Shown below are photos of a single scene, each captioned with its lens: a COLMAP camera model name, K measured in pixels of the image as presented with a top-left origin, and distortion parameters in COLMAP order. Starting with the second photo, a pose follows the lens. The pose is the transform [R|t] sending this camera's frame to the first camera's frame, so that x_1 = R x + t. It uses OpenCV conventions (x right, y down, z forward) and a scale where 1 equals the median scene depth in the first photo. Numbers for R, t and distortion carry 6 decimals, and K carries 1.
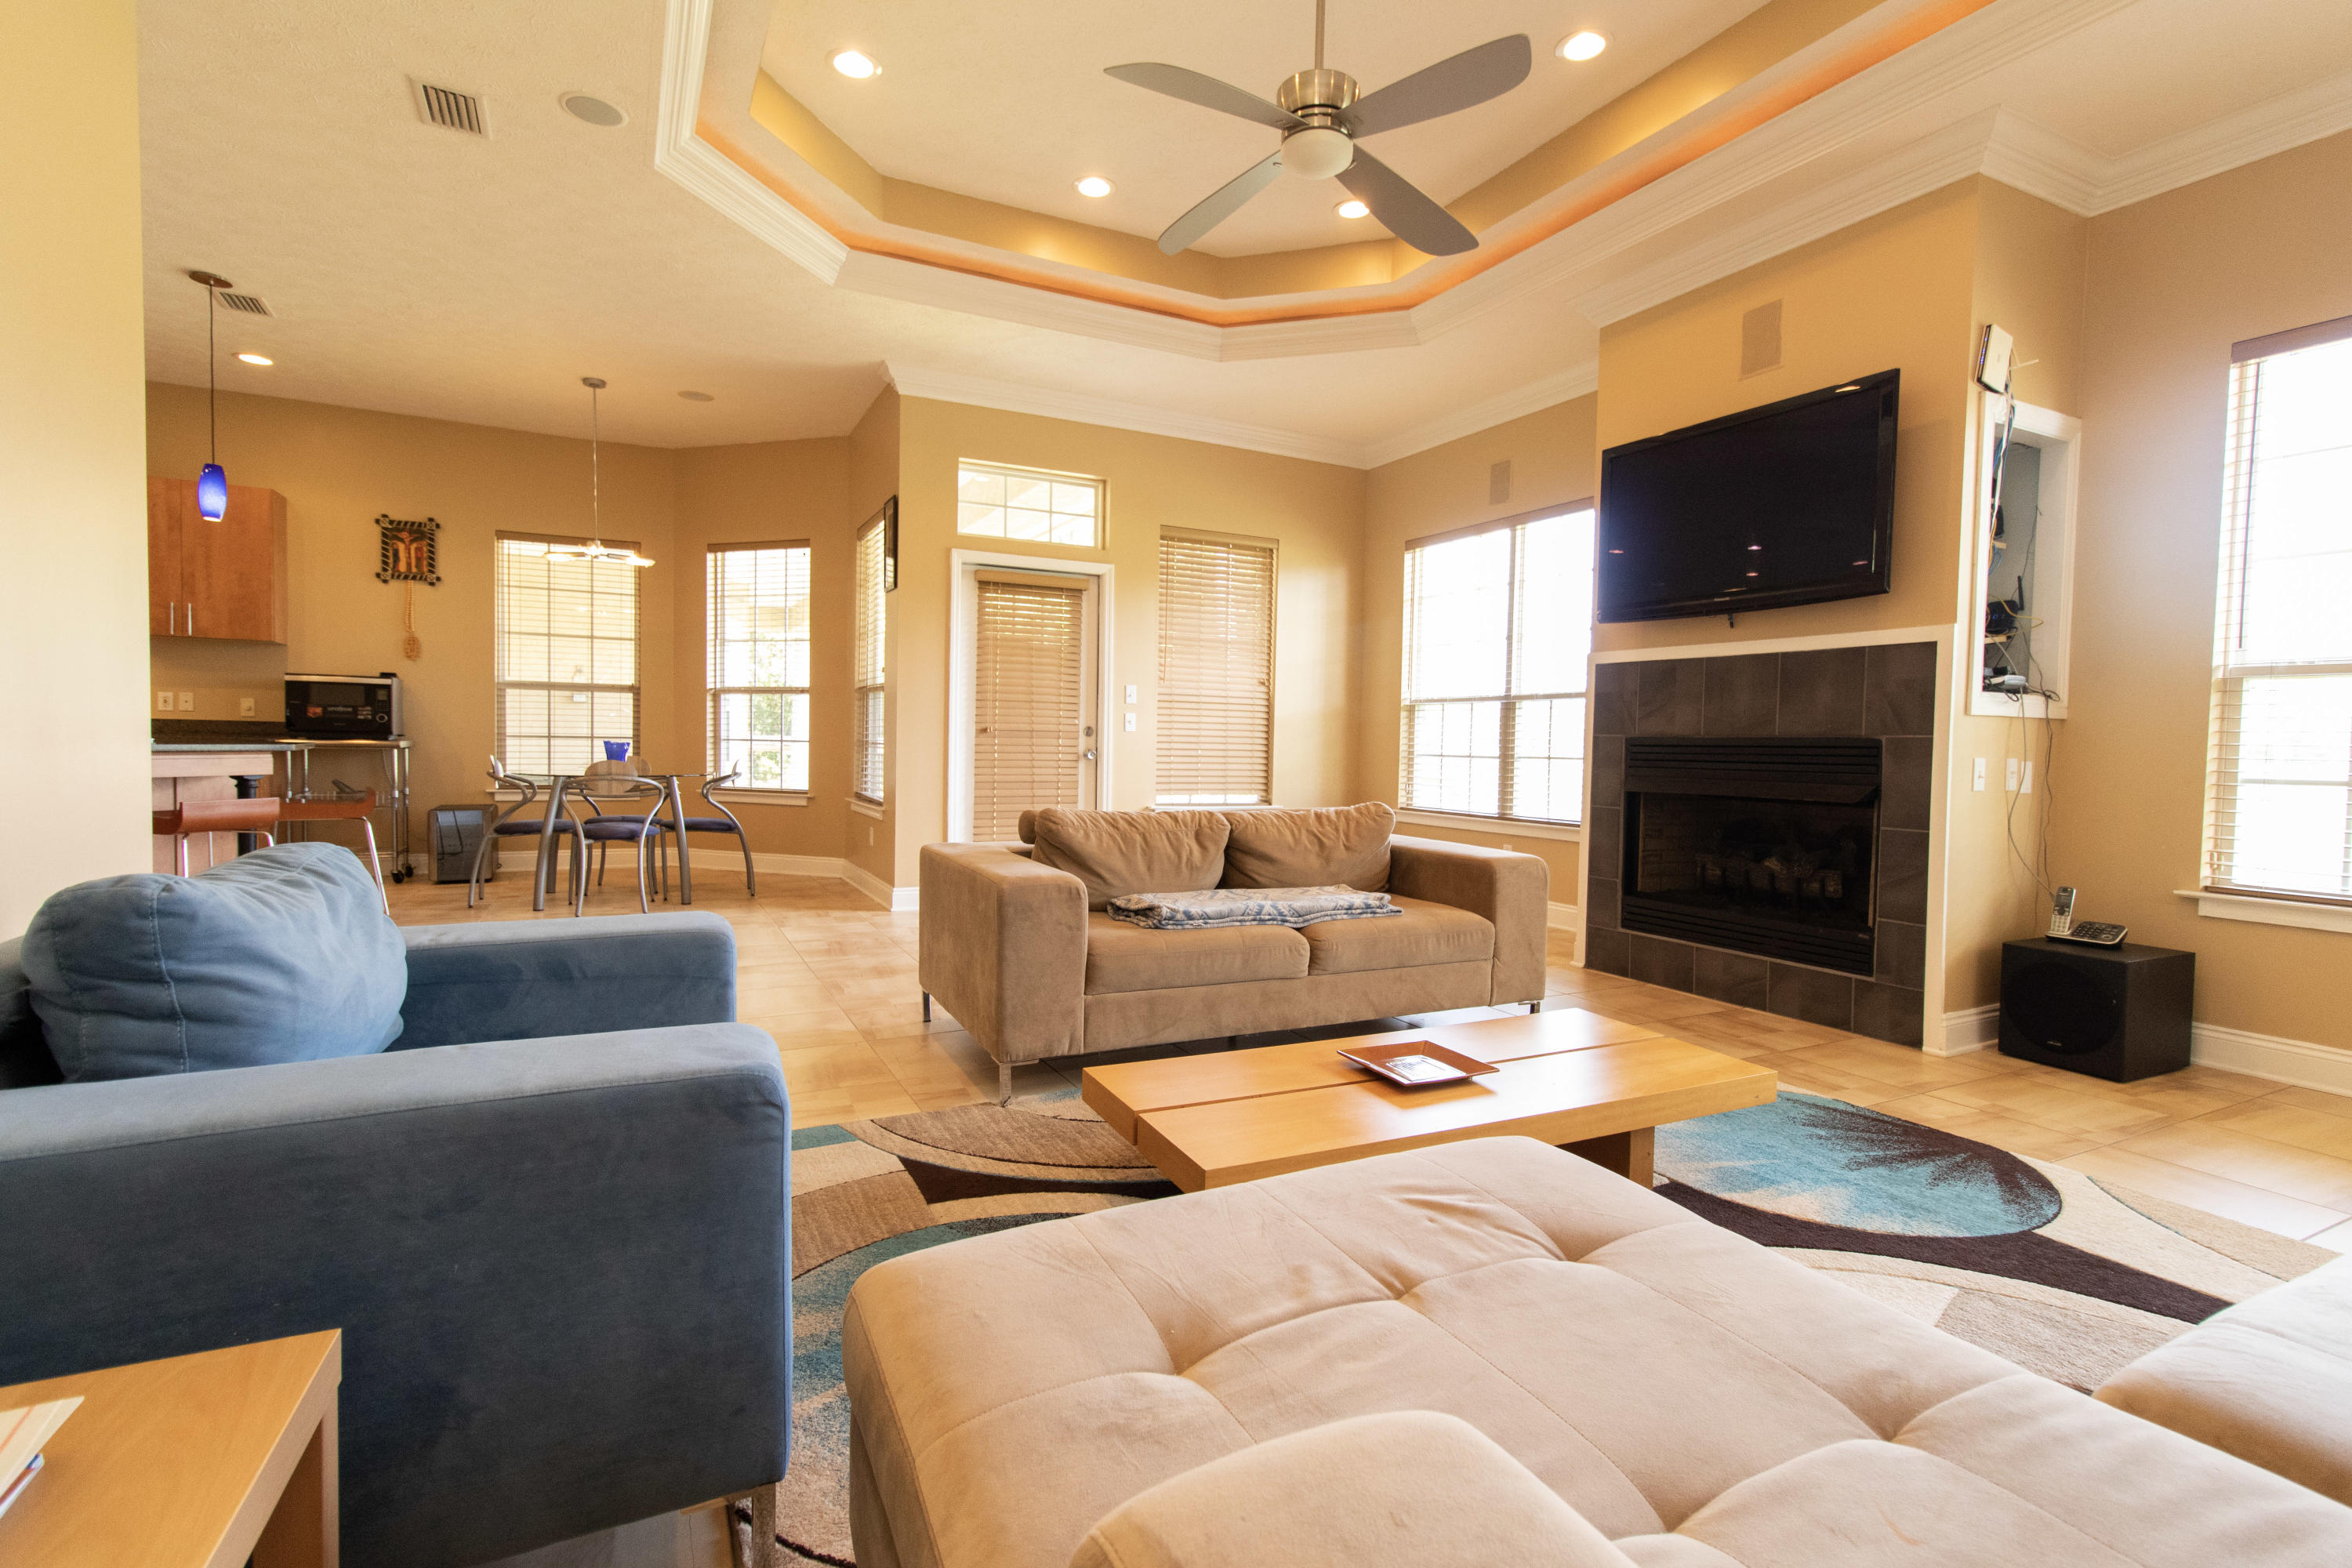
lens RADIAL K [[1089.5, 0, 1272.6], [0, 1089.5, 796.2], [0, 0, 1]] dist [-0.001349, -0.010764]
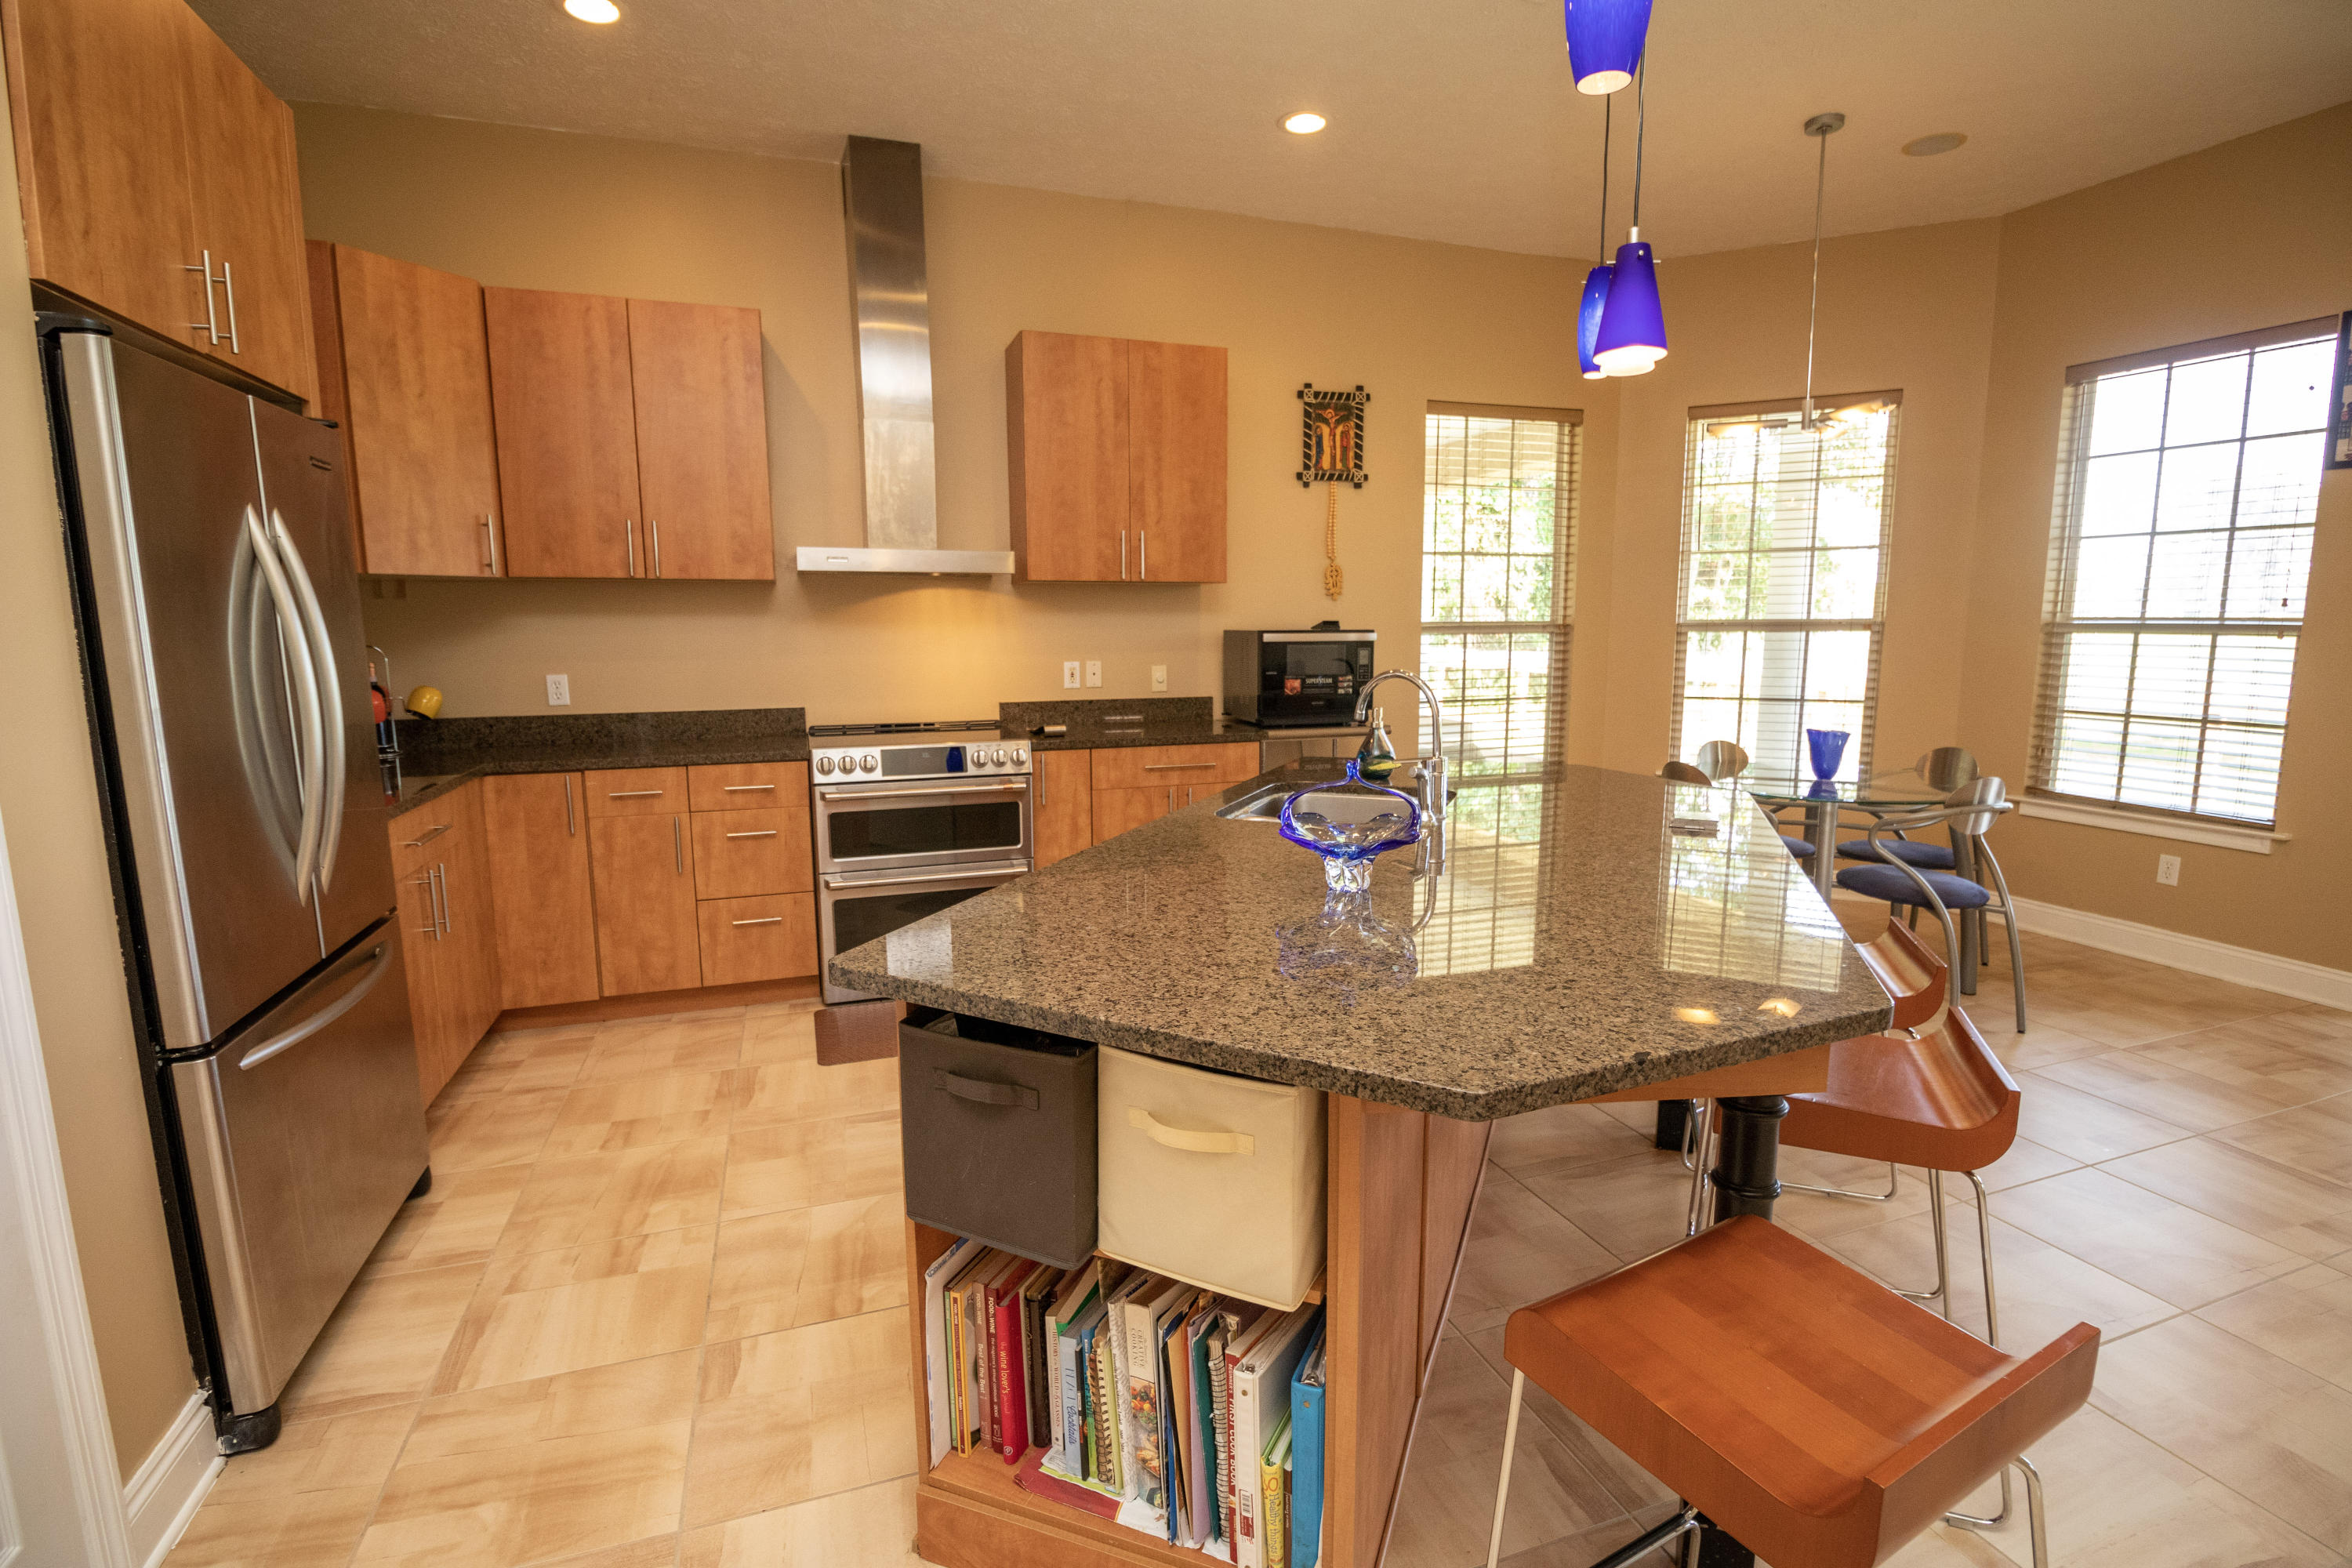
lens RADIAL K [[1089.5, 0, 1193.3], [0, 1089.5, 783.8], [0, 0, 1]] dist [-0.001349, -0.010764]
pose [[0.983931, -0.001694, -0.178540, -0.783856], [0.020175, 0.994605, 0.101749, -0.083506], [0.177404, -0.103716, 0.978658, 0.300443]]
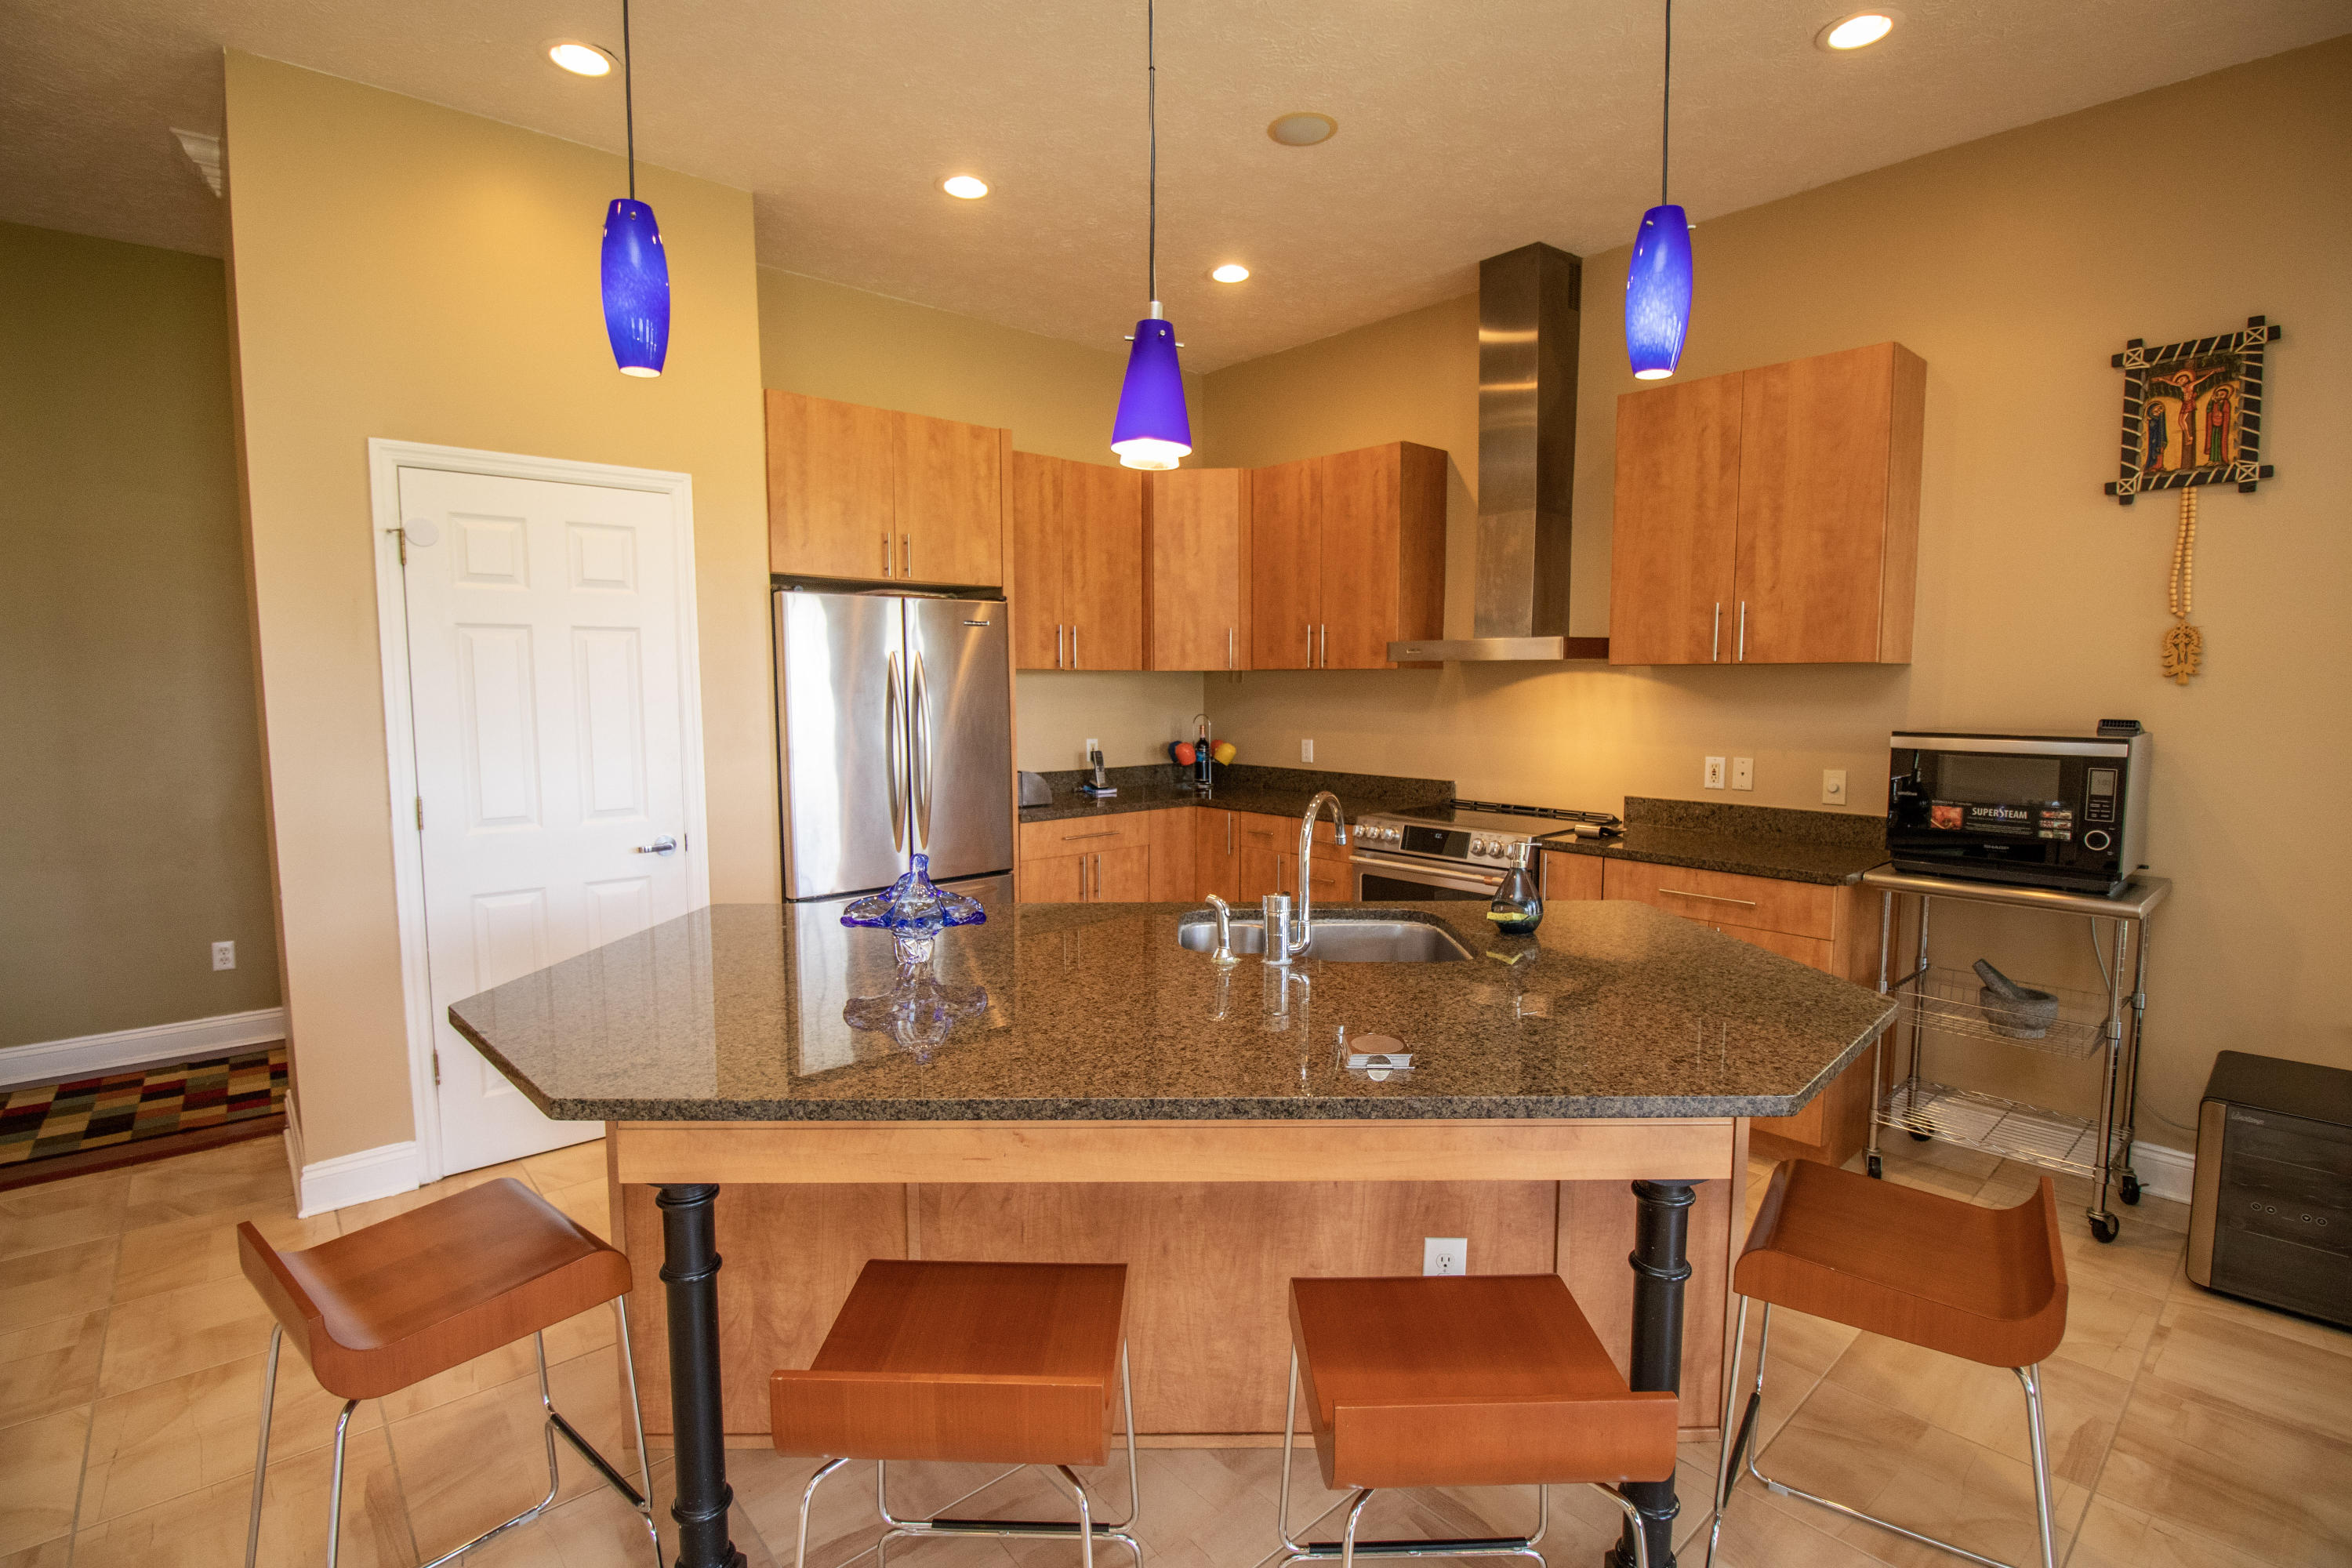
lens RADIAL K [[1089.5, 0, 1184.7], [0, 1089.5, 779.9], [0, 0, 1]] dist [-0.001349, -0.010764]
pose [[0.202878, 0.065572, -0.977006, -0.483753], [-0.035052, 0.997602, 0.059675, -0.103592], [0.978577, 0.022139, 0.204690, 0.566358]]
